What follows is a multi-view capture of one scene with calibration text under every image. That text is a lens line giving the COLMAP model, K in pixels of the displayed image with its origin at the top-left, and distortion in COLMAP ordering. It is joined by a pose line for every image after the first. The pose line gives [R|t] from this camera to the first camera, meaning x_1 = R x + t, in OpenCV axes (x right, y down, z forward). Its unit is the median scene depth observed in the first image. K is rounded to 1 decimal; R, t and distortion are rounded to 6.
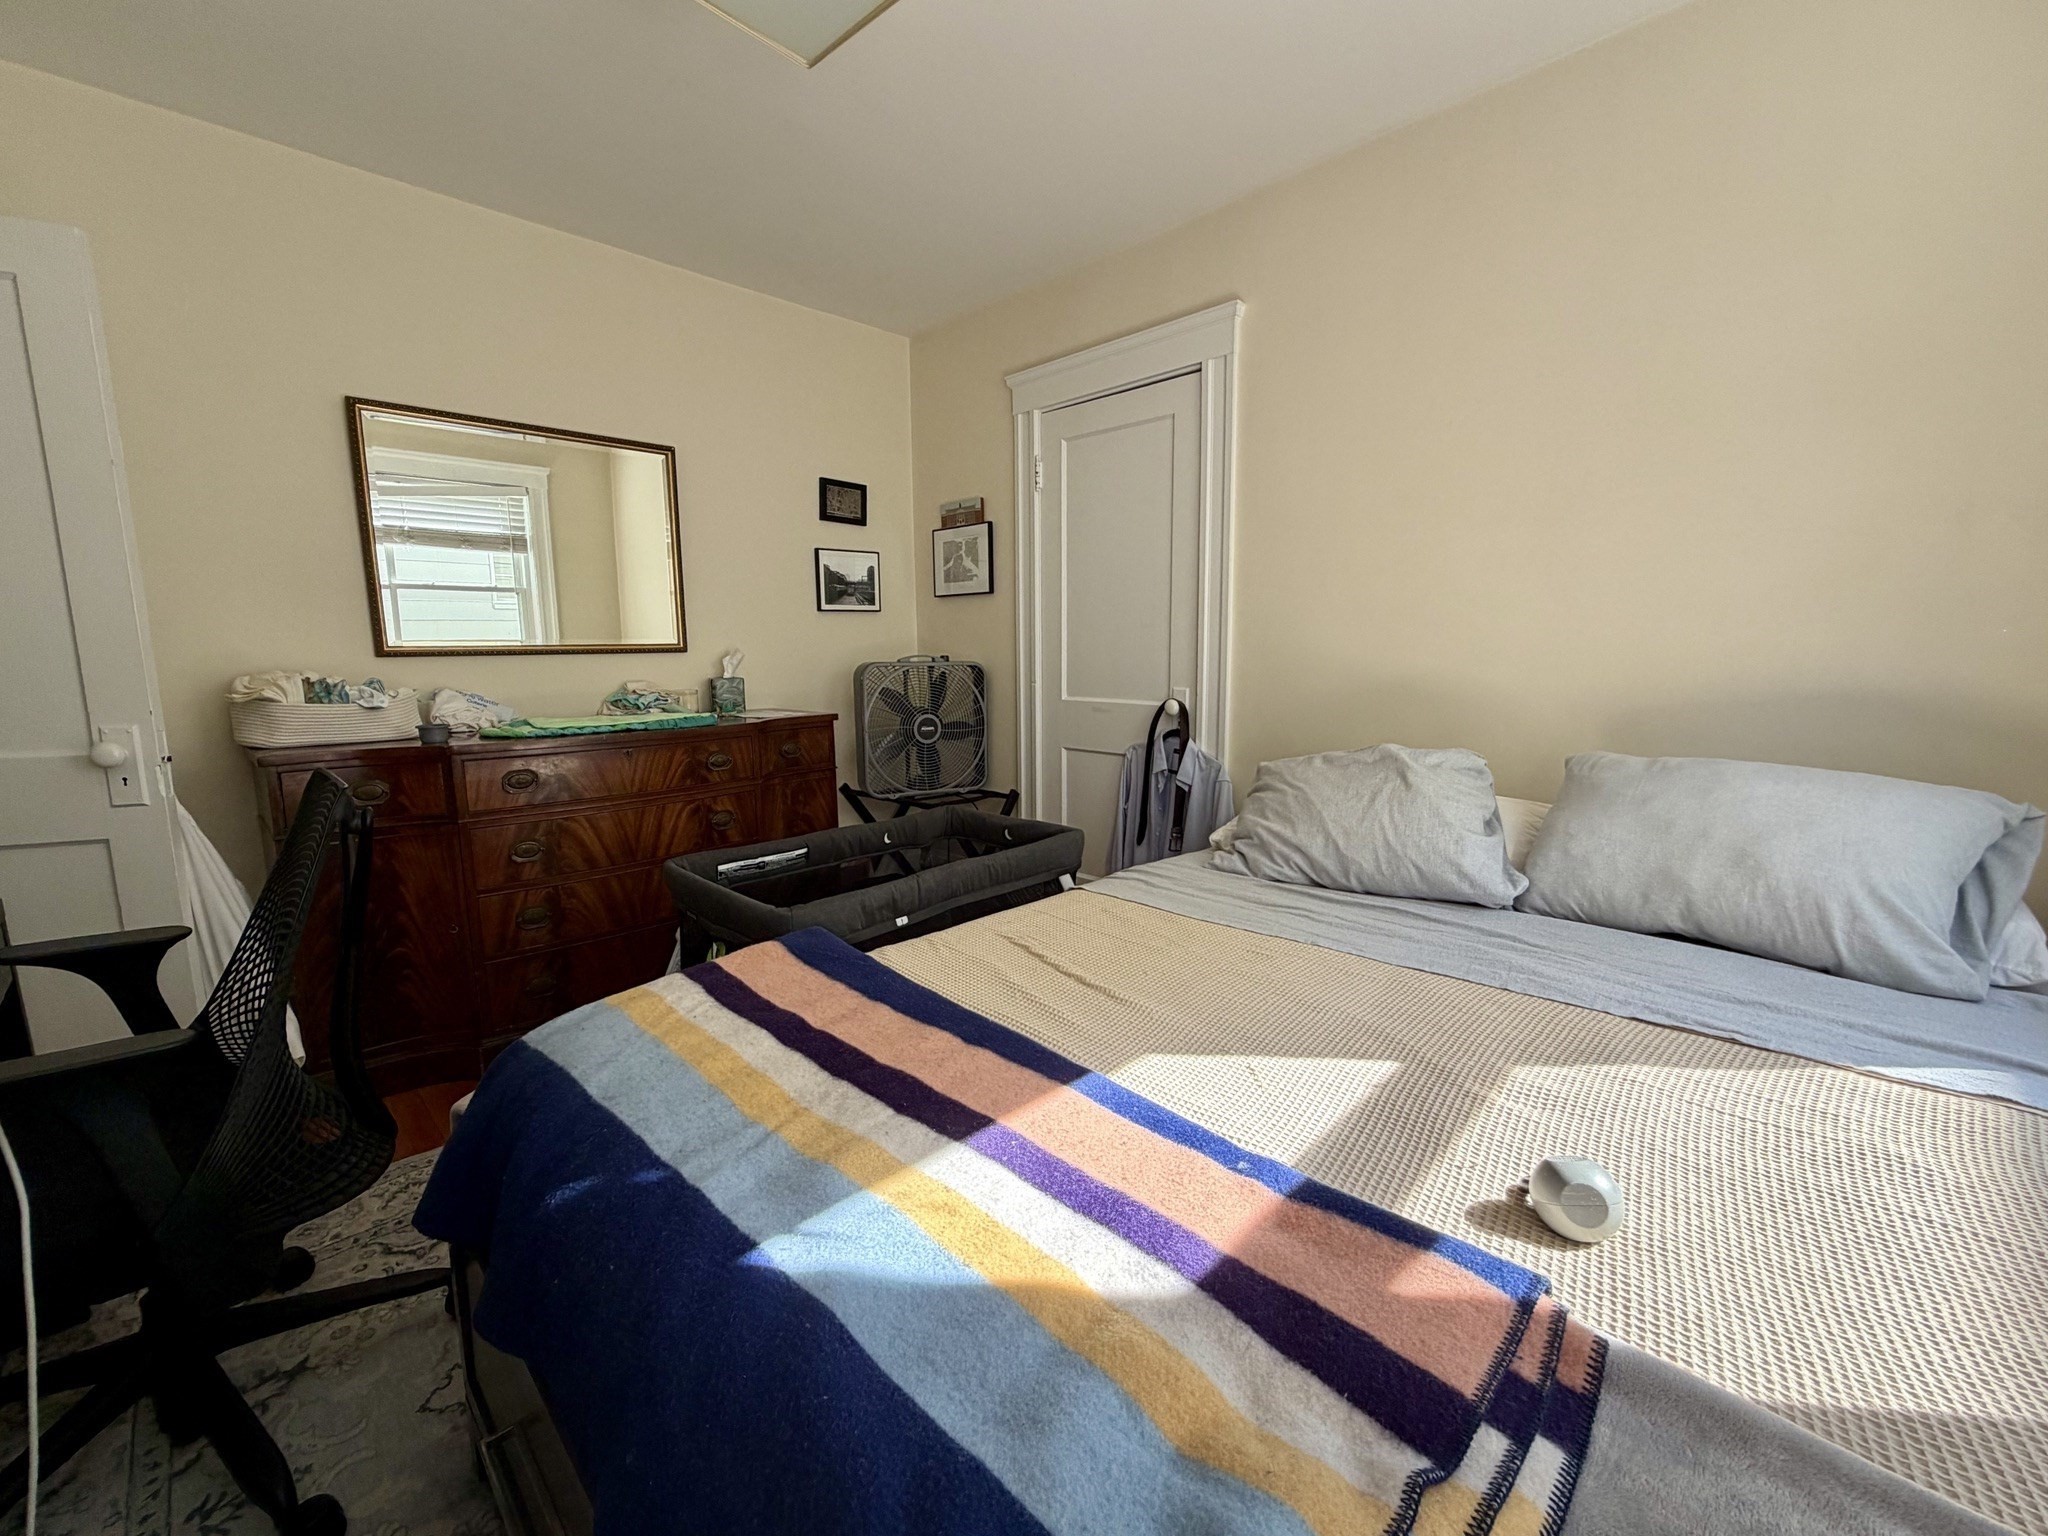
lens RADIAL K [[842.8, 0, 1016.3], [0, 842.8, 773.5], [0, 0, 1]] dist [-0.003689, -0.000062]
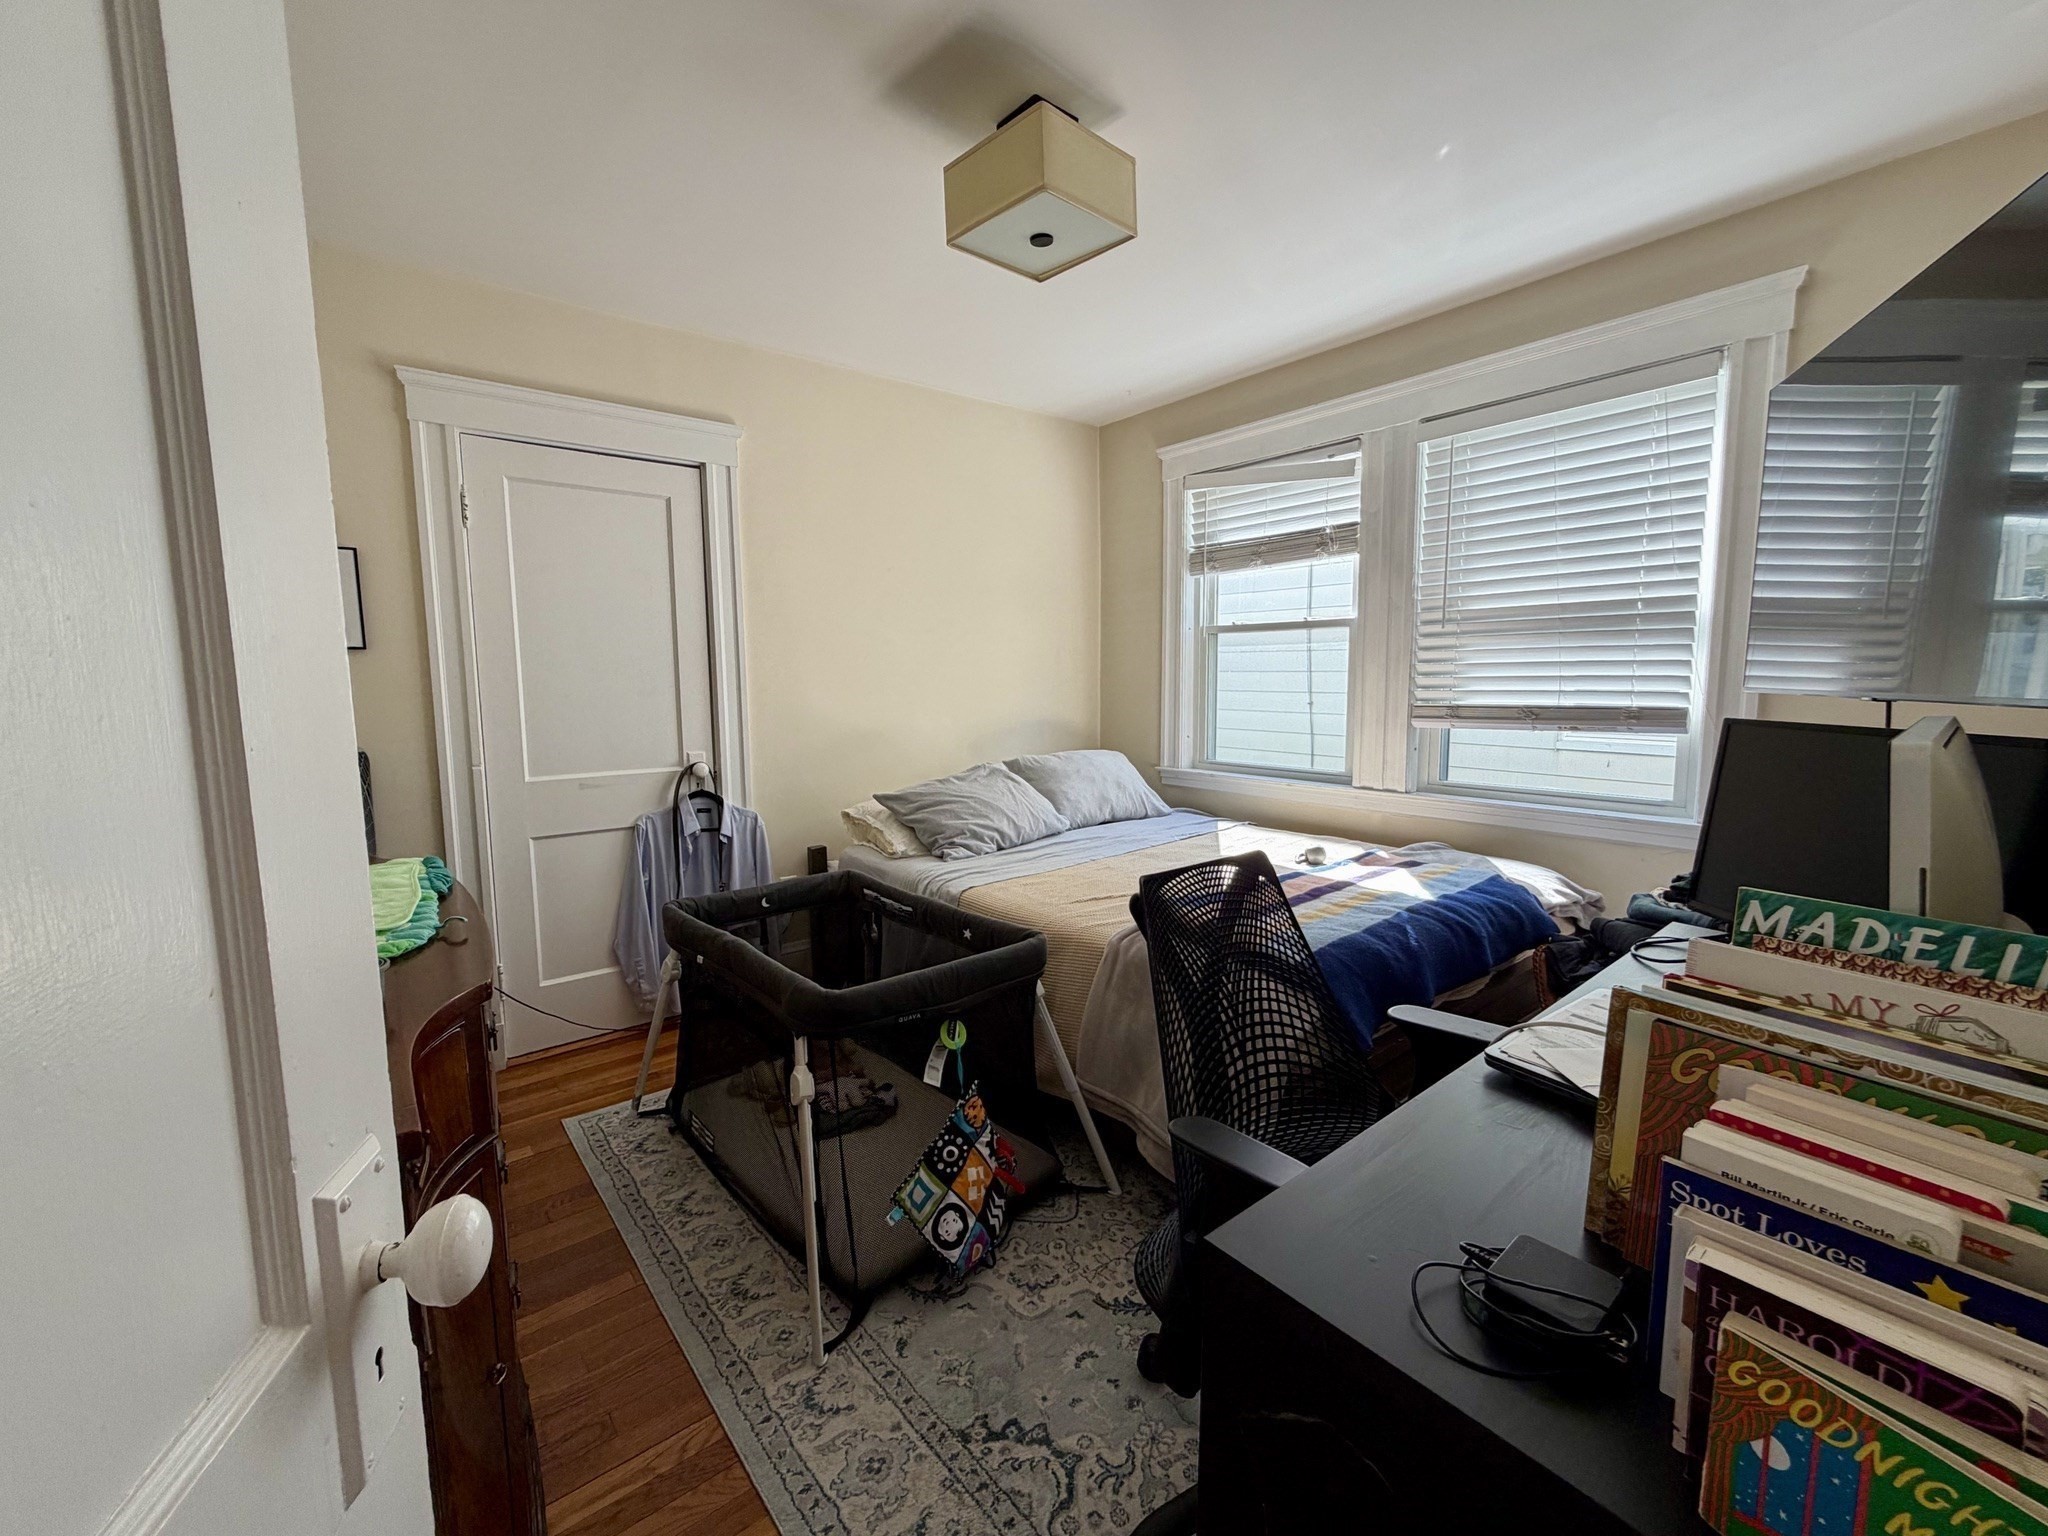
lens RADIAL K [[842.8, 0, 1018.2], [0, 842.8, 766.4], [0, 0, 1]] dist [-0.003689, -0.000062]
pose [[0.106357, -0.101821, 0.989101, -0.886311], [0.160756, 0.983417, 0.083950, -0.114302], [-0.981247, 0.150075, 0.120961, 0.508469]]
